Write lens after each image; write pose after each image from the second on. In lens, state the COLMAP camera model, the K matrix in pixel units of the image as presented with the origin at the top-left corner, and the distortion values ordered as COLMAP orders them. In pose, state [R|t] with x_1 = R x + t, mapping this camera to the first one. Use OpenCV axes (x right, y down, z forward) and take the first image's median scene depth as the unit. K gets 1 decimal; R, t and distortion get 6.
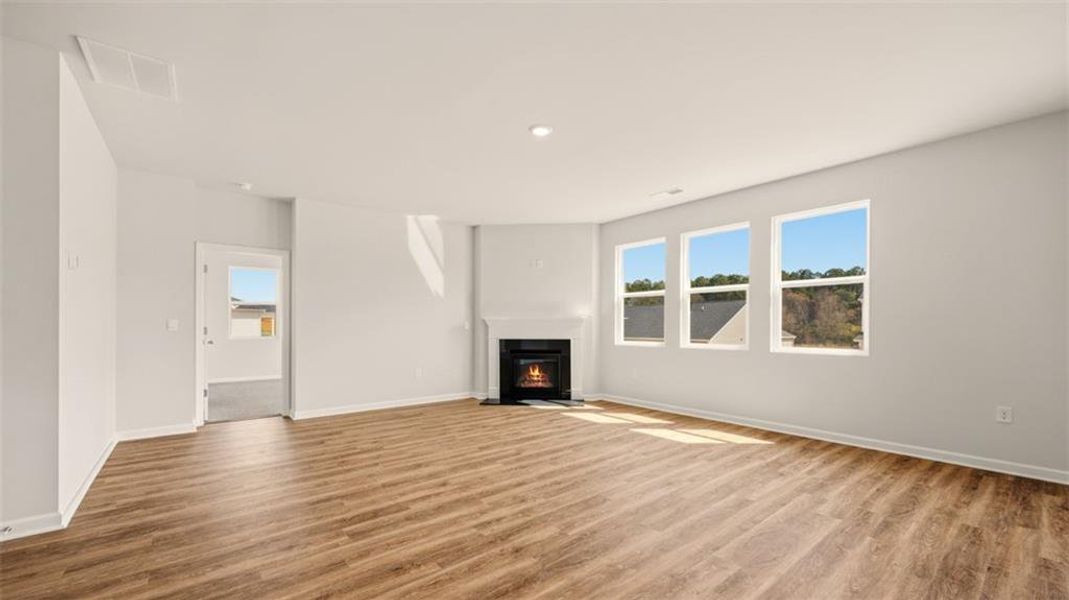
lens RADIAL K [[426.4, 0, 544.0], [0, 426.4, 323.4], [0, 0, 1]] dist [0.001514, 0.000166]
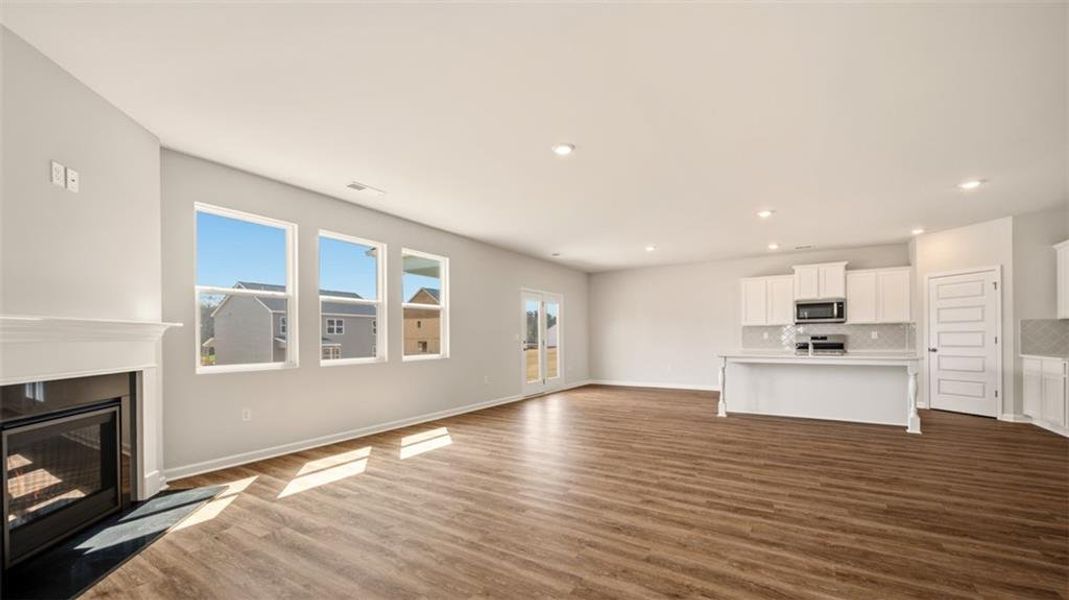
lens RADIAL K [[422.5, 0, 534.4], [0, 422.5, 339.6], [0, 0, 1]] dist [-0.000347, -0.000305]
pose [[-0.316748, -0.001408, 0.948509, -1.118270], [0.003132, 0.999992, 0.002530, 0.008311], [-0.948505, 0.003772, -0.316741, 1.632945]]
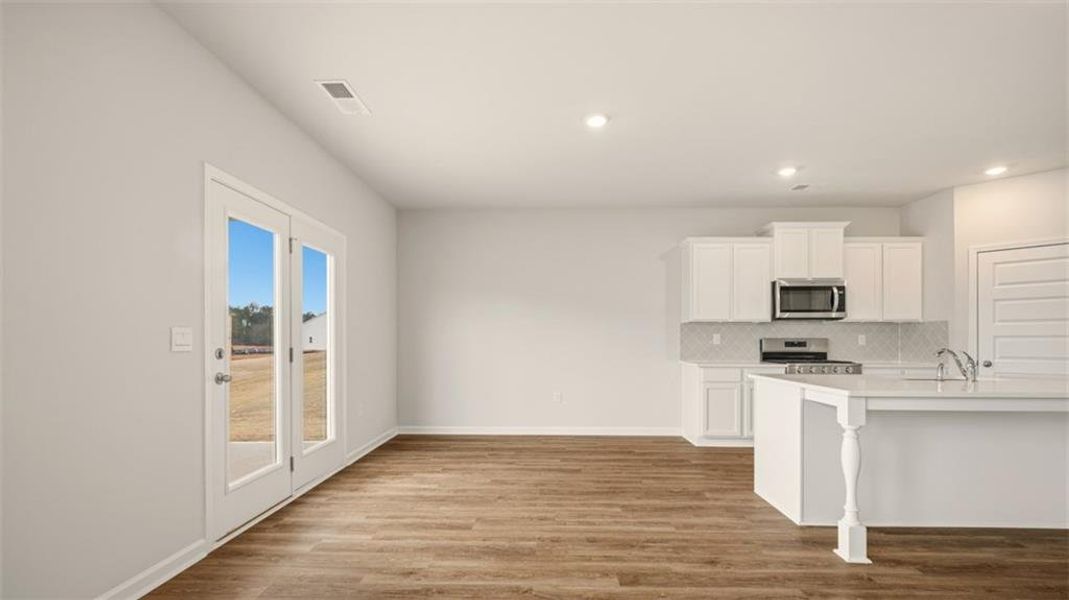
lens RADIAL K [[450.9, 0, 536.0], [0, 450.9, 339.6], [0, 0, 1]] dist [0.001504, 0.000166]
pose [[-0.755975, -0.003375, 0.654592, 0.460517], [-0.005230, 0.999986, -0.000885, 0.001753], [-0.654580, -0.004092, -0.755982, 1.090256]]
